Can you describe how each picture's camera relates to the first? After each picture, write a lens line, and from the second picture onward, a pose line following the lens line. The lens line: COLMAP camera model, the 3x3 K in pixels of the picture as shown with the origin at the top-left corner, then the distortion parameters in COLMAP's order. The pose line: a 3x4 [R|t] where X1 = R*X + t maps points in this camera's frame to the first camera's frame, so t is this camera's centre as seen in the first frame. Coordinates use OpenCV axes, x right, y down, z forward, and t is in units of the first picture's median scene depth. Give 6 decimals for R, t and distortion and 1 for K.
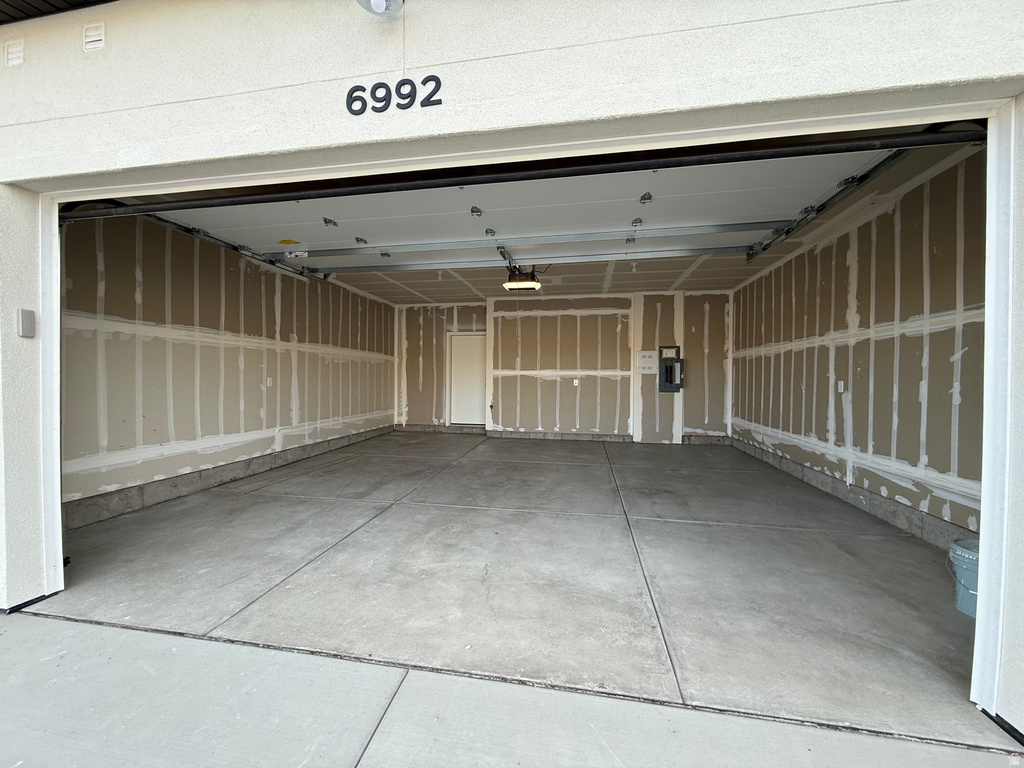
lens RADIAL K [[406.4, 0, 509.3], [0, 406.4, 383.1], [0, 0, 1]] dist [-0.000251, -0.000304]
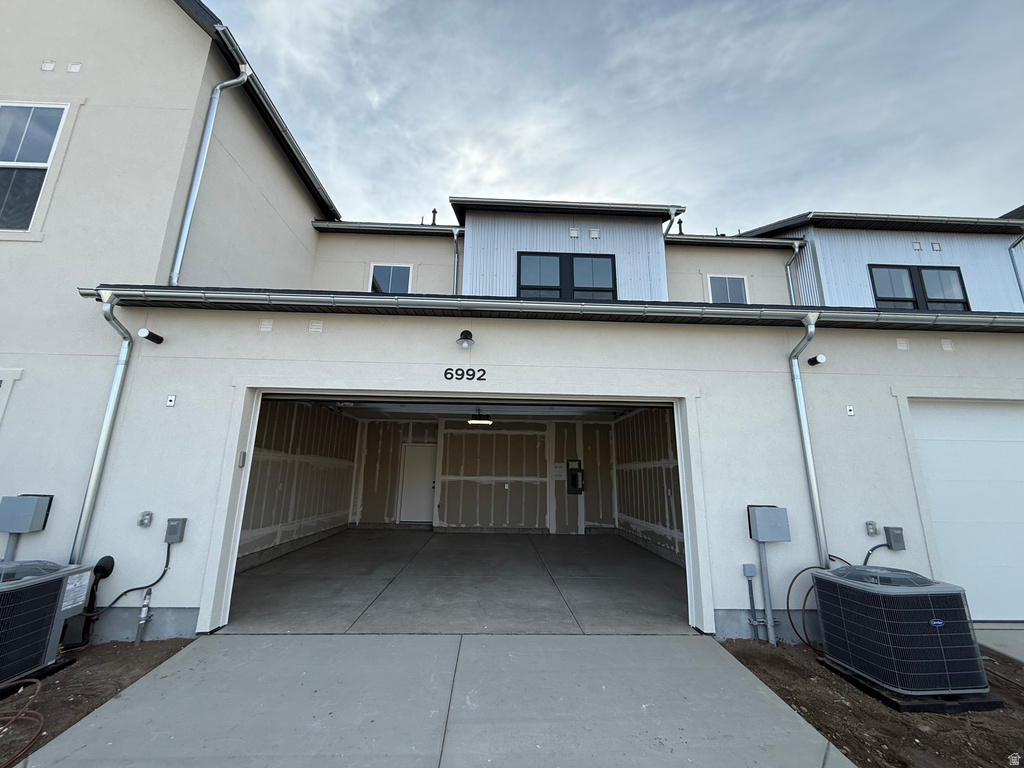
lens RADIAL K [[406.4, 0, 509.3], [0, 406.4, 383.1], [0, 0, 1]] dist [-0.000251, -0.000304]
pose [[0.975938, 0.057956, 0.210204, -0.125101], [-0.007031, 0.971893, -0.235319, -0.017516], [-0.217934, 0.228178, 0.948915, -0.322226]]
